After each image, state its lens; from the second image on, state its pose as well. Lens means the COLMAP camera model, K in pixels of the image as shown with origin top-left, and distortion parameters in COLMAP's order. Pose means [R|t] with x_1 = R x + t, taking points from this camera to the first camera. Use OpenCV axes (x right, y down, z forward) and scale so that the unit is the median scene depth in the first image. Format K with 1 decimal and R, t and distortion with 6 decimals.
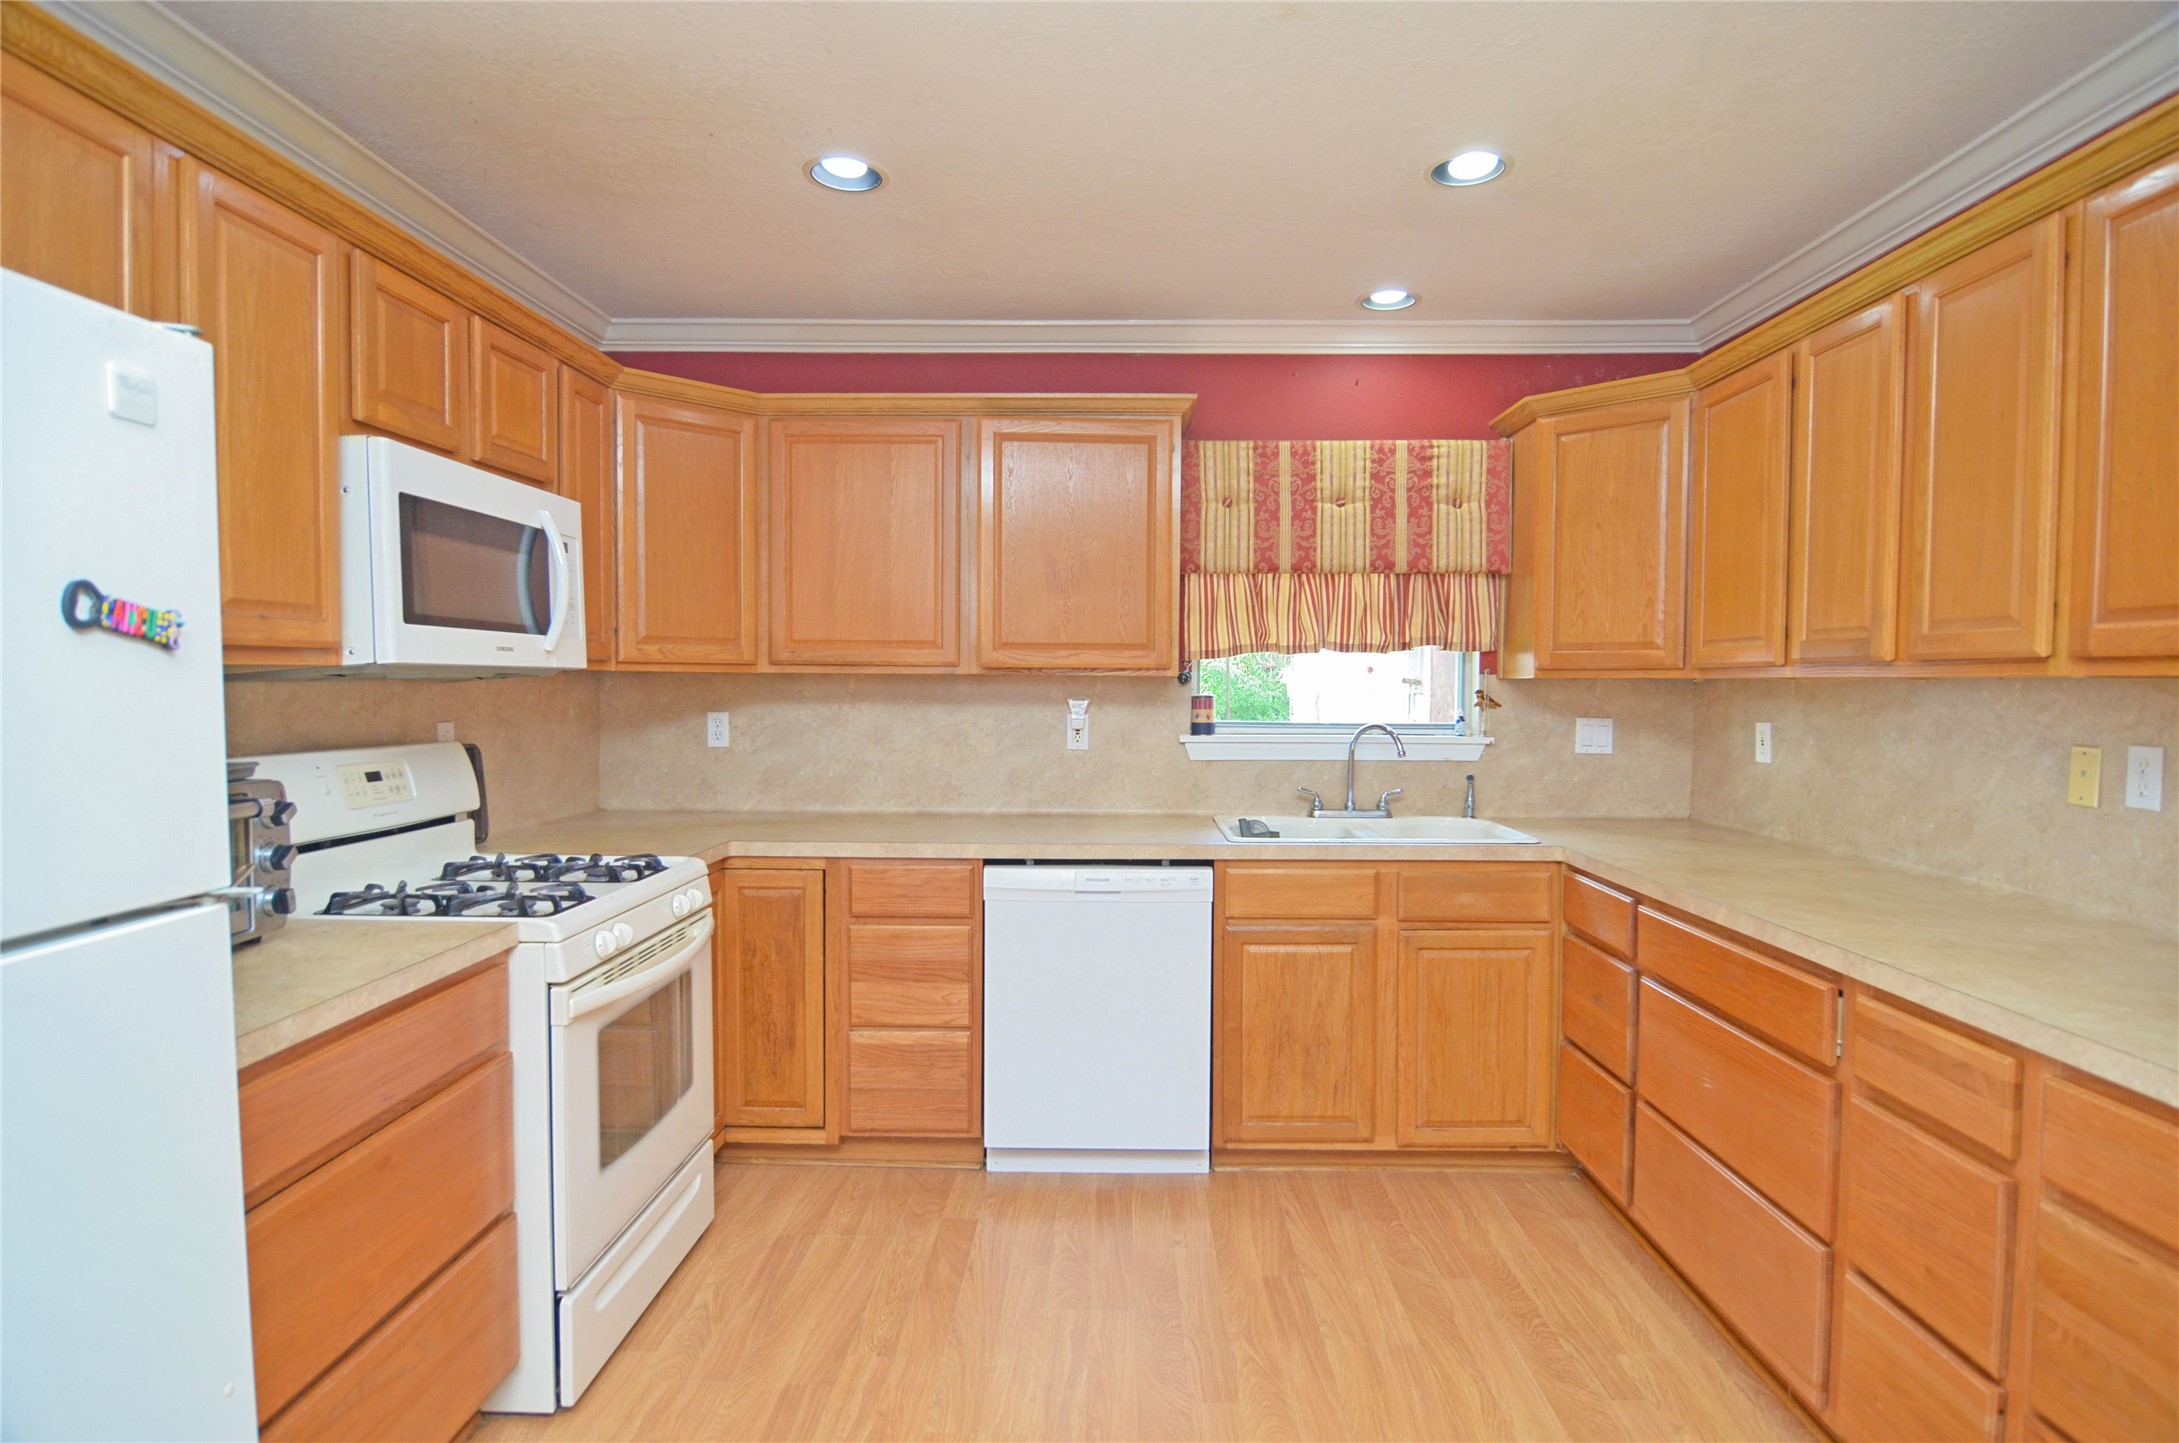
lens RADIAL K [[1157.2, 0, 1098.0], [0, 1157.2, 686.9], [0, 0, 1]] dist [-0.023610, -0.008351]
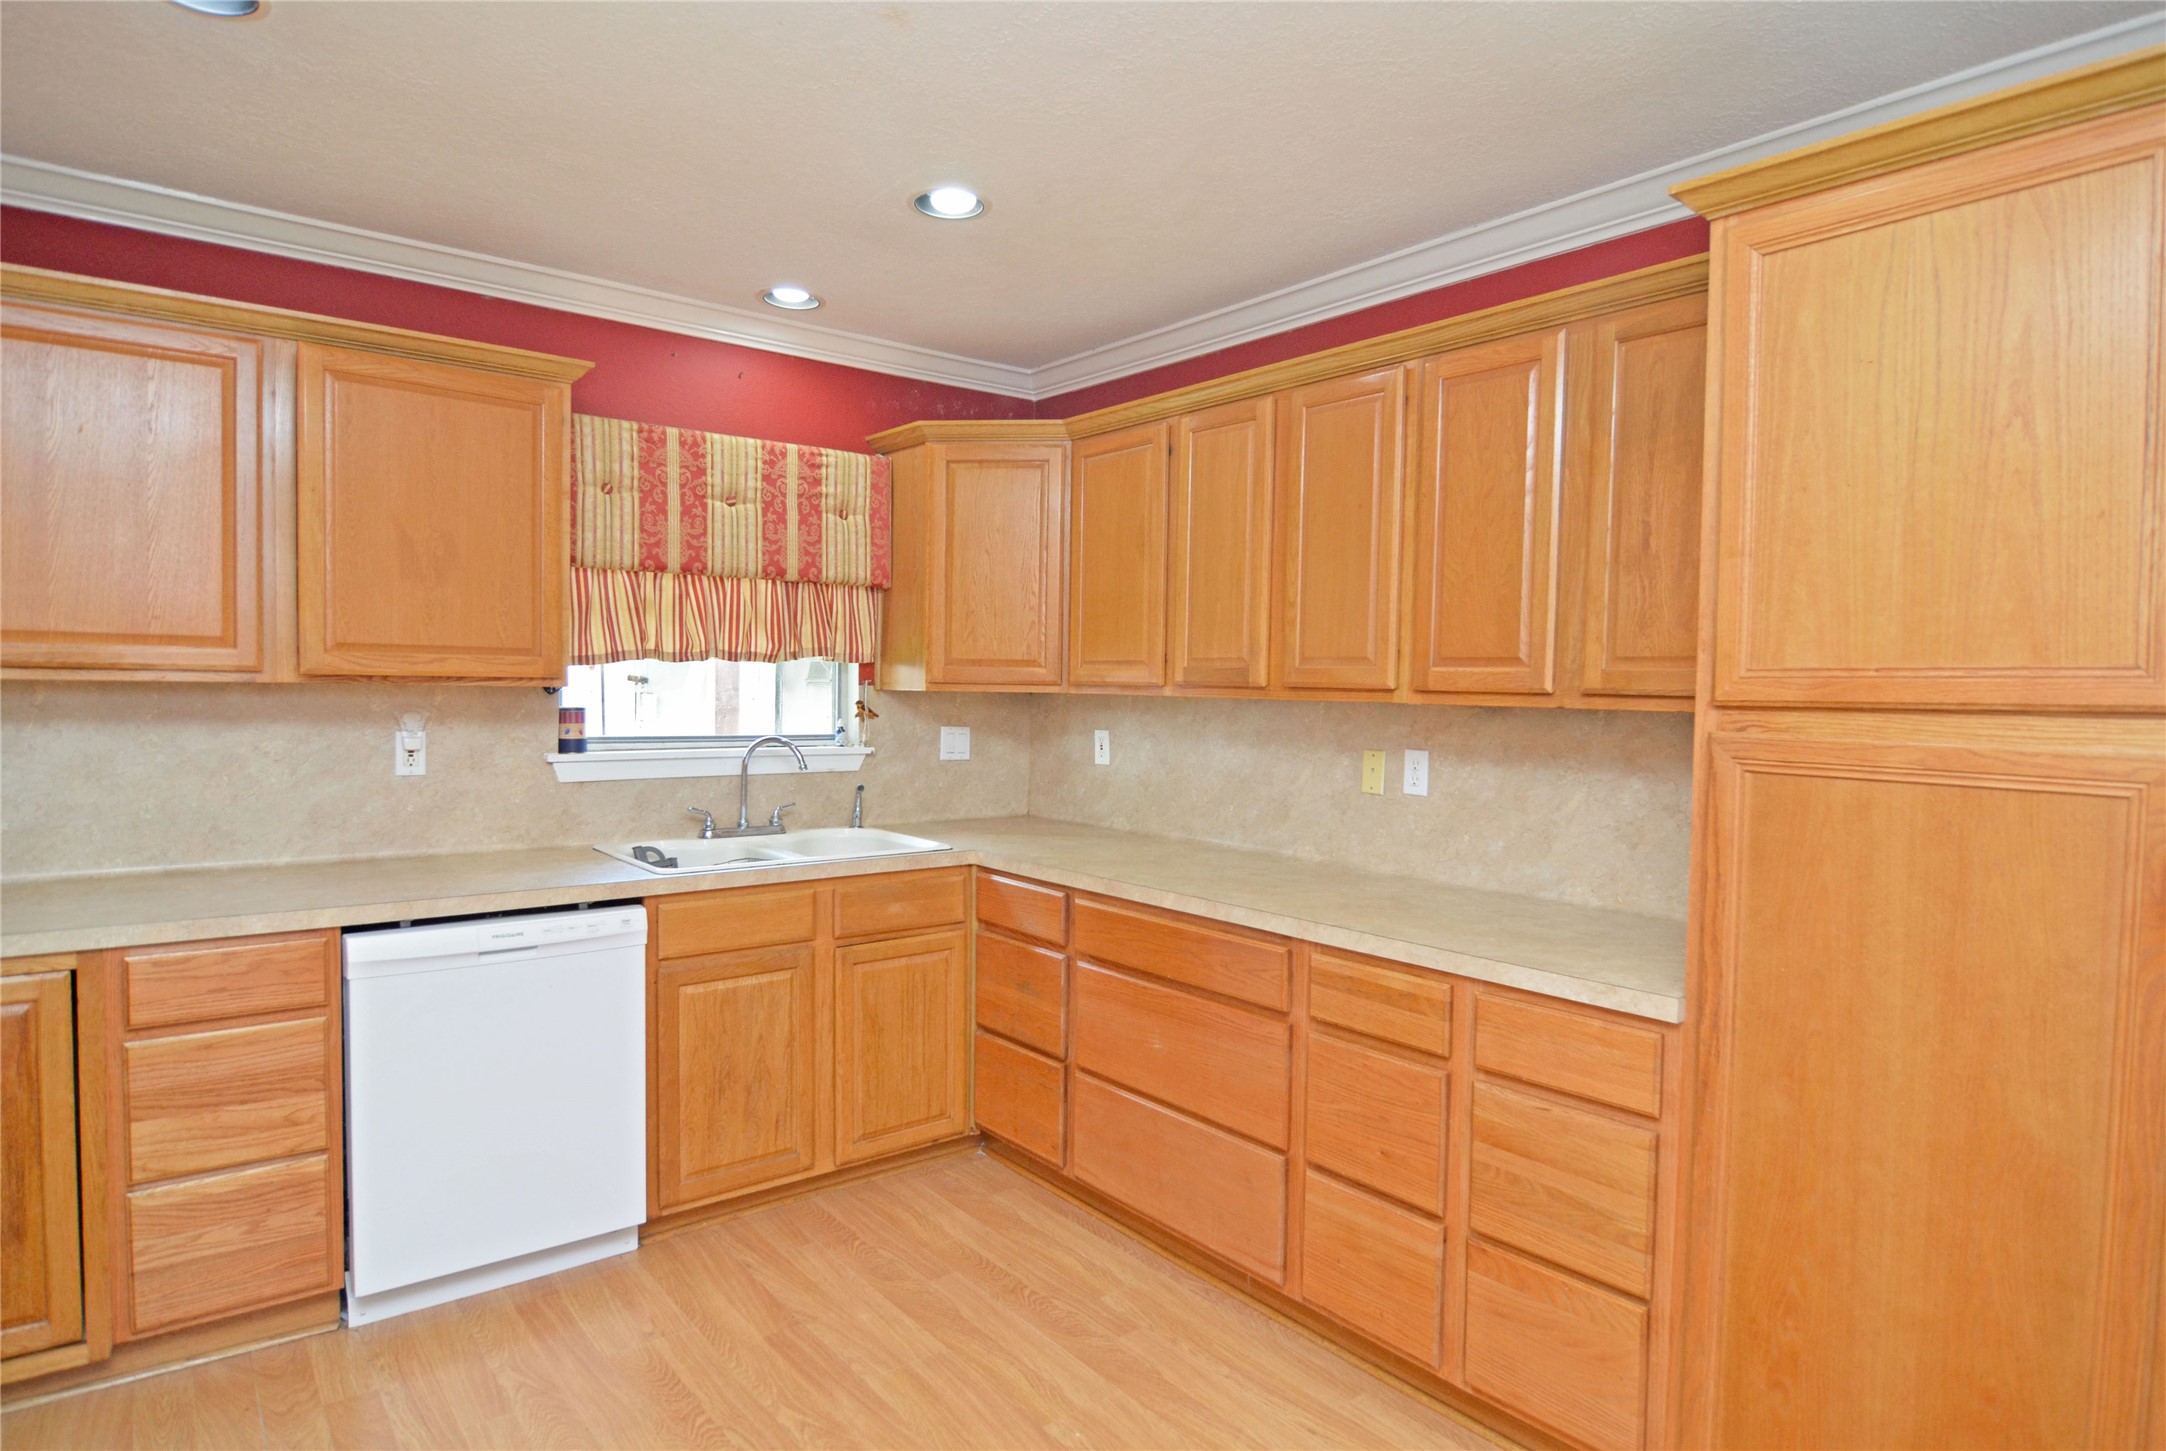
lens RADIAL K [[1193.4, 0, 1087.5], [0, 1193.4, 688.4], [0, 0, 1]] dist [-0.031762, -0.000510]
pose [[0.760487, 0.004149, 0.649340, -0.232842], [-0.010354, 0.999930, 0.005736, -0.019191], [-0.649271, -0.011086, 0.760476, 0.087313]]
